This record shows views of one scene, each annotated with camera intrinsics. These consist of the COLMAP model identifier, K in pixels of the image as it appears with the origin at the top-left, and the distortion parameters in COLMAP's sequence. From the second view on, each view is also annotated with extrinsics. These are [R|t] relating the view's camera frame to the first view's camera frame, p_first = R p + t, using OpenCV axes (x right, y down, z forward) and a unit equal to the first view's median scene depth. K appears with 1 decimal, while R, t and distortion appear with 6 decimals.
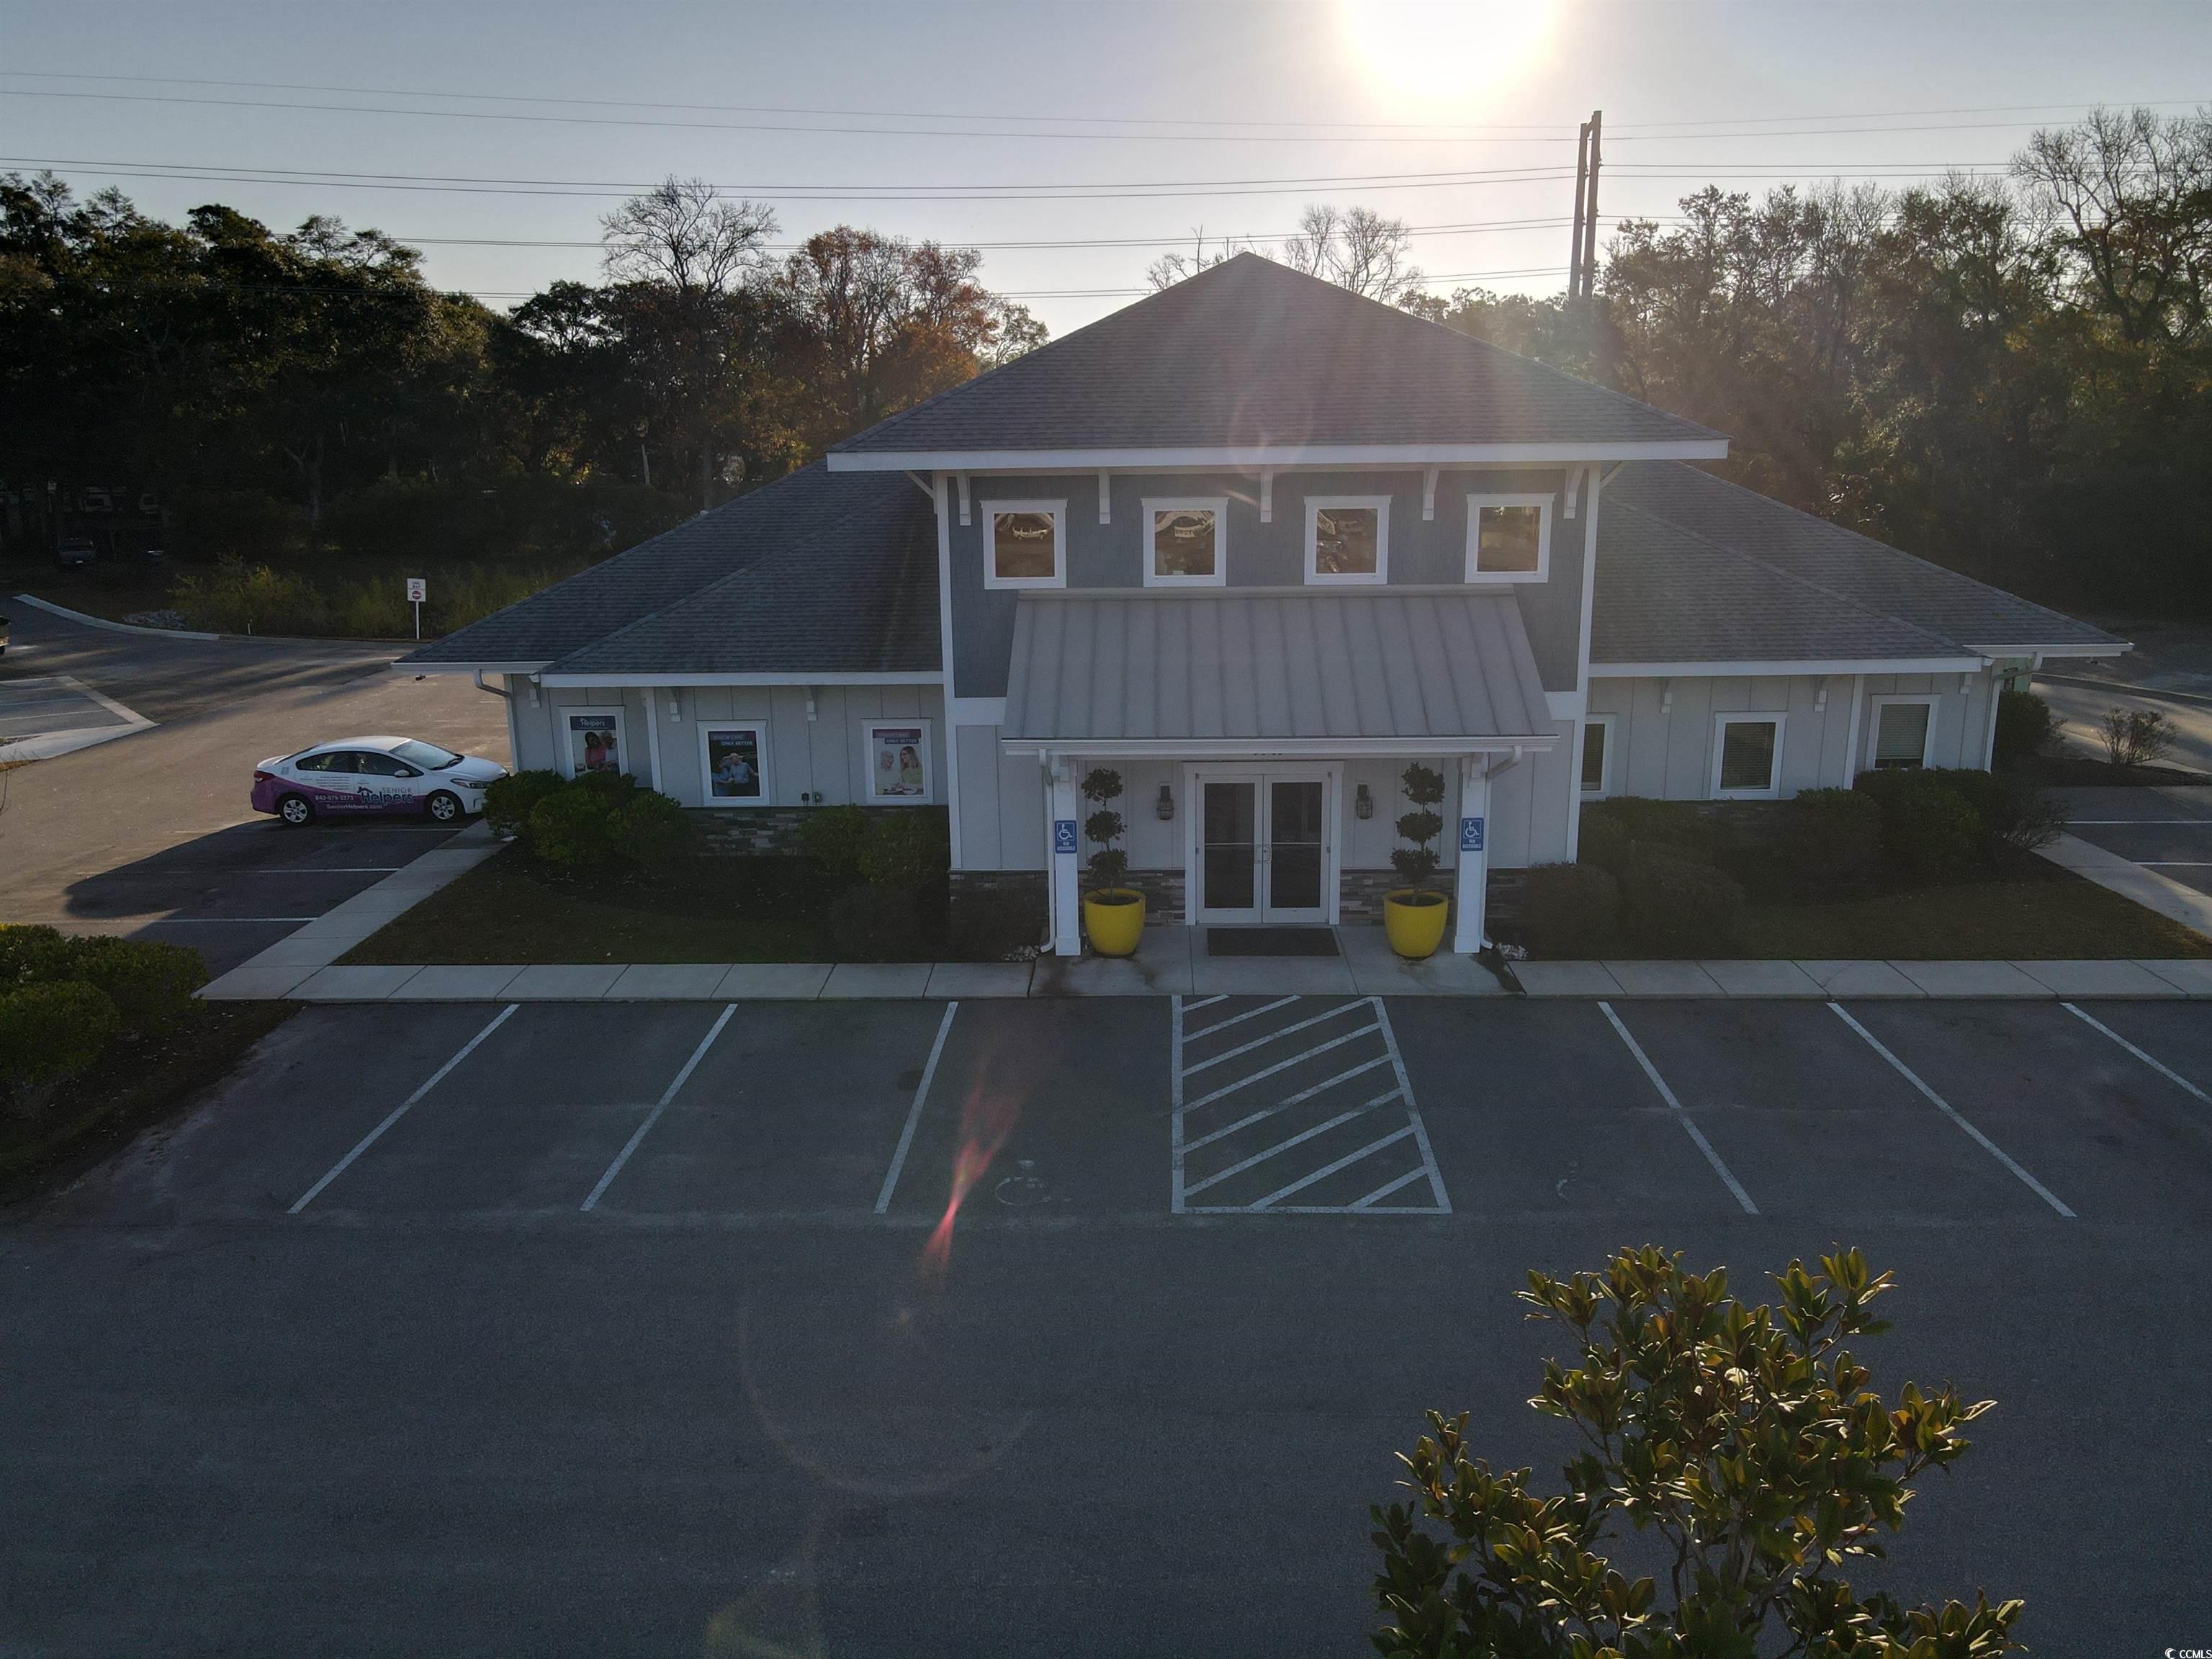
lens RADIAL K [[1616.6, 0, 1106.0], [0, 1616.6, 829.5], [0, 0, 1]] dist [0.008123, 0.007754]
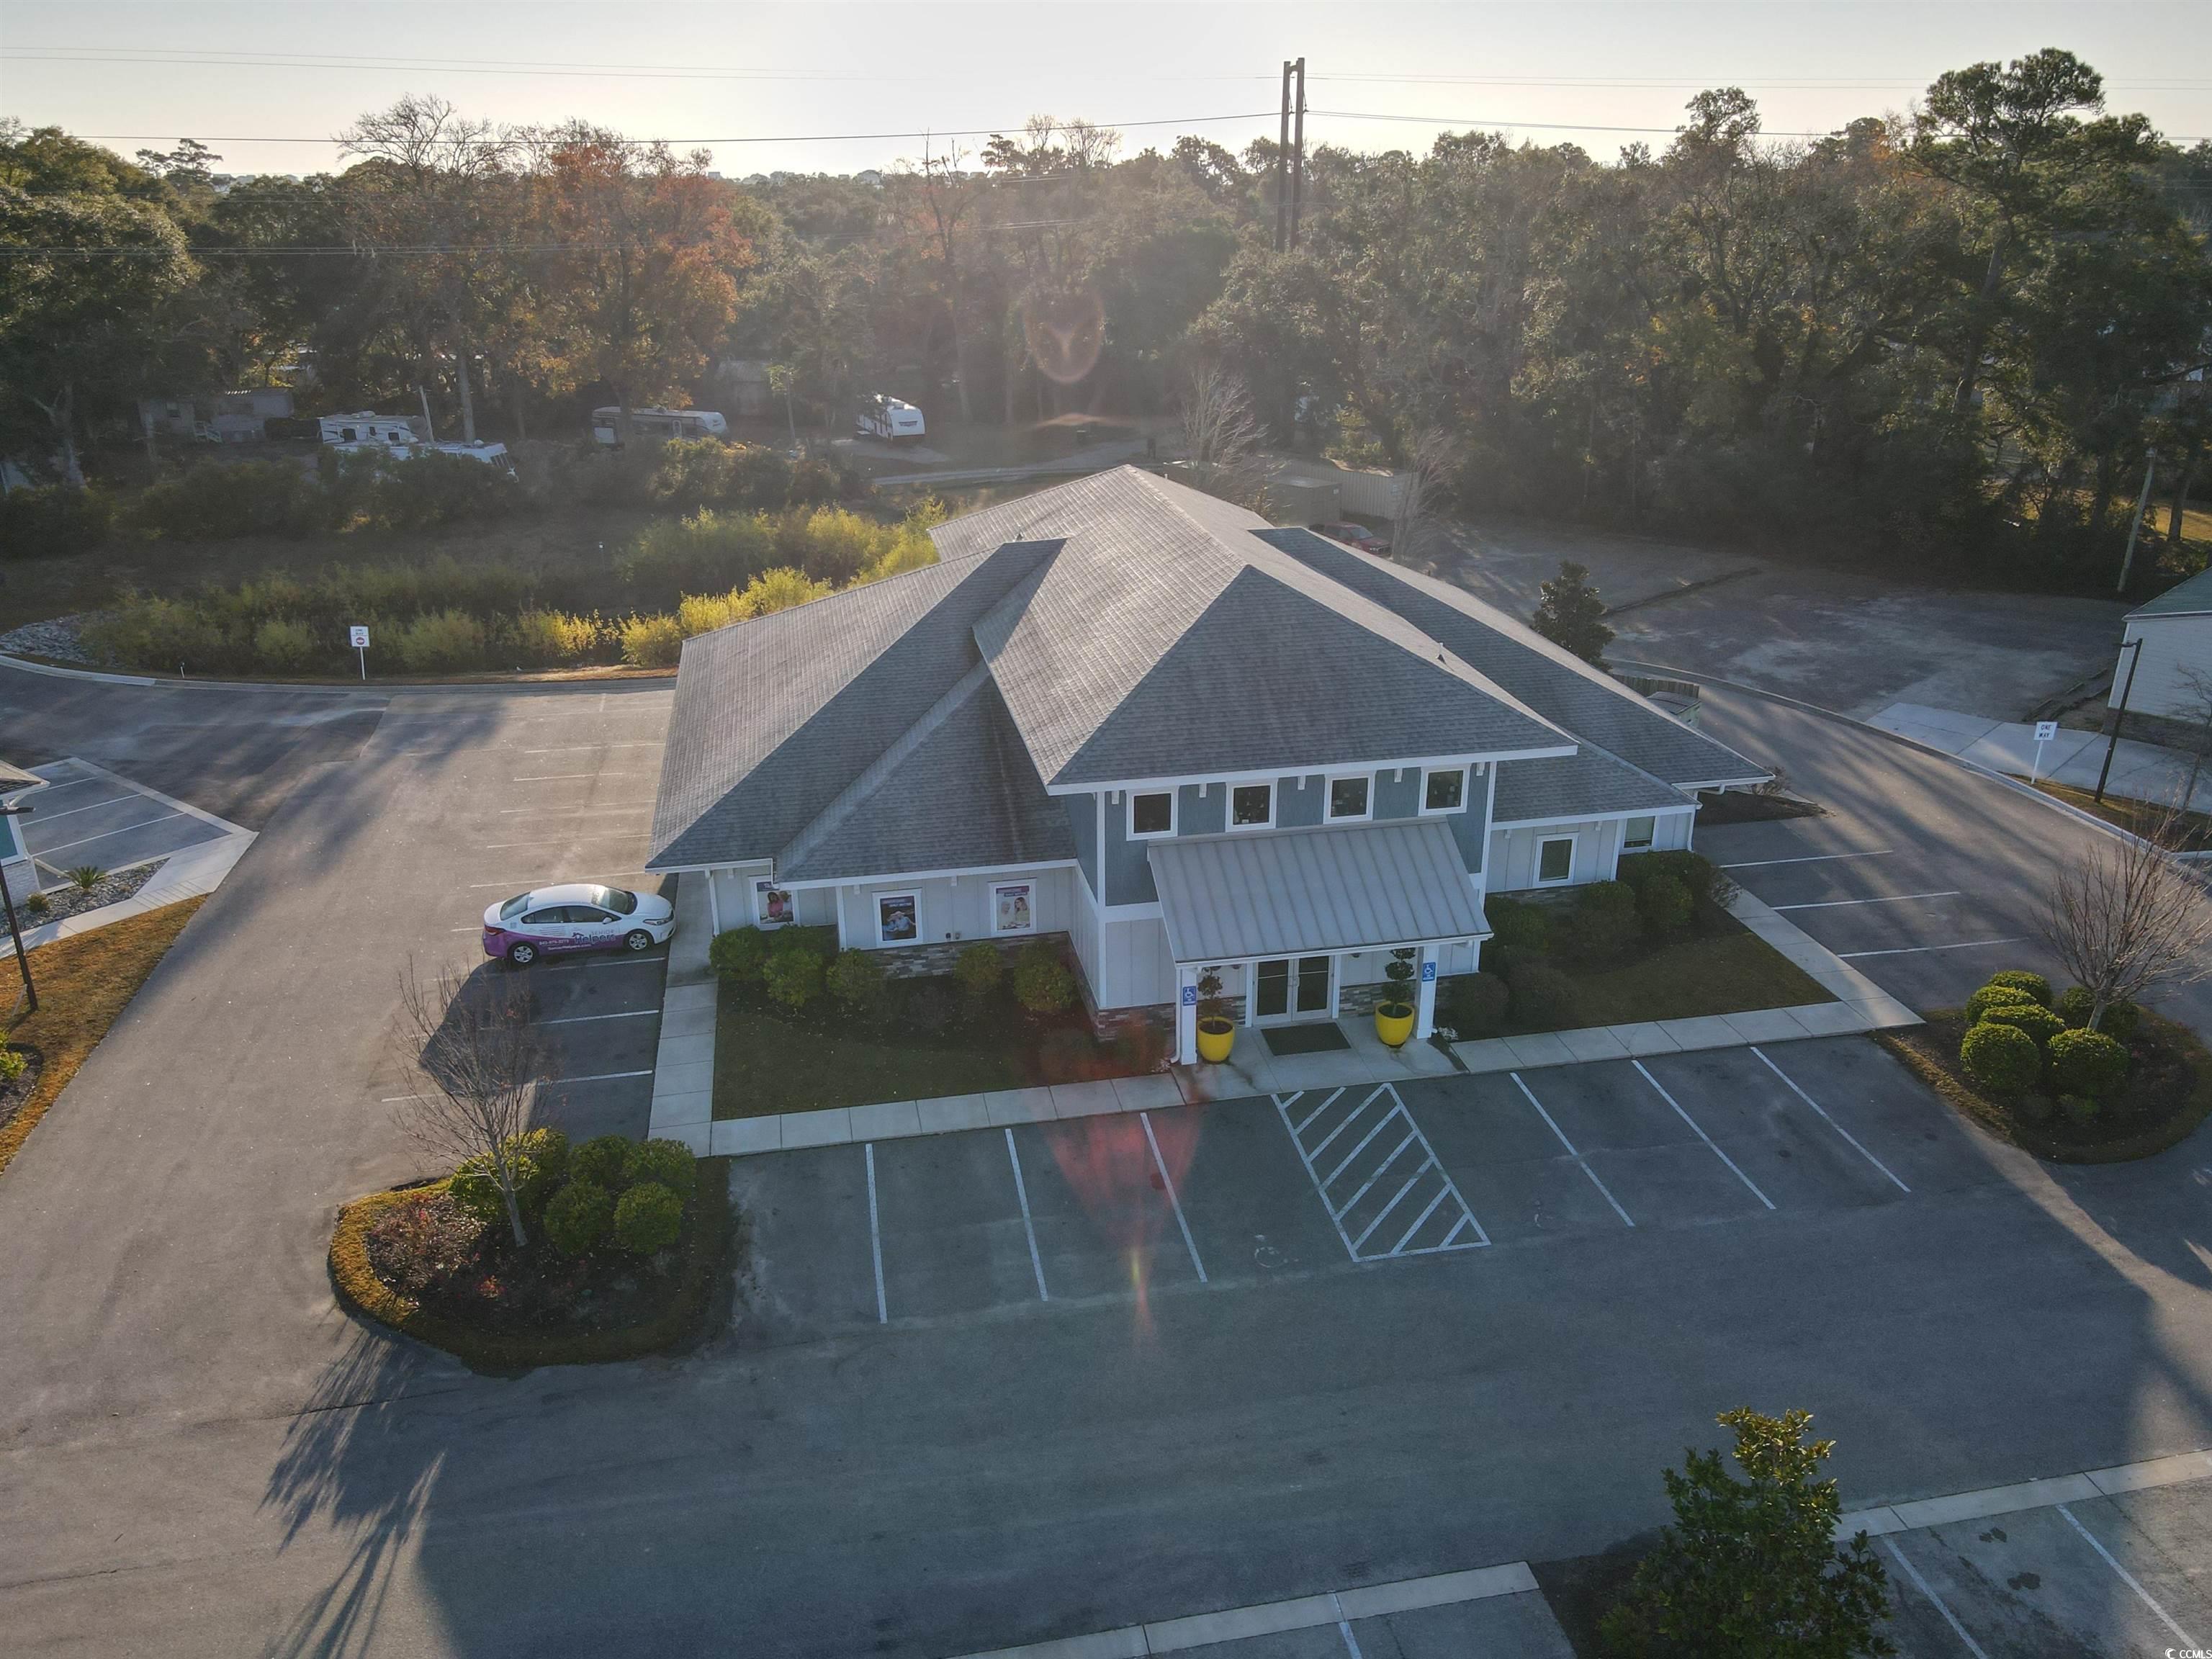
lens RADIAL K [[1616.0, 0, 1106.0], [0, 1616.0, 829.5], [0, 0, 1]] dist [0.002982, 0.010258]
pose [[0.976477, -0.076660, 0.201533, -0.408765], [0.048172, 0.988601, 0.142643, -0.384151], [-0.210171, -0.129580, 0.969039, -0.501677]]
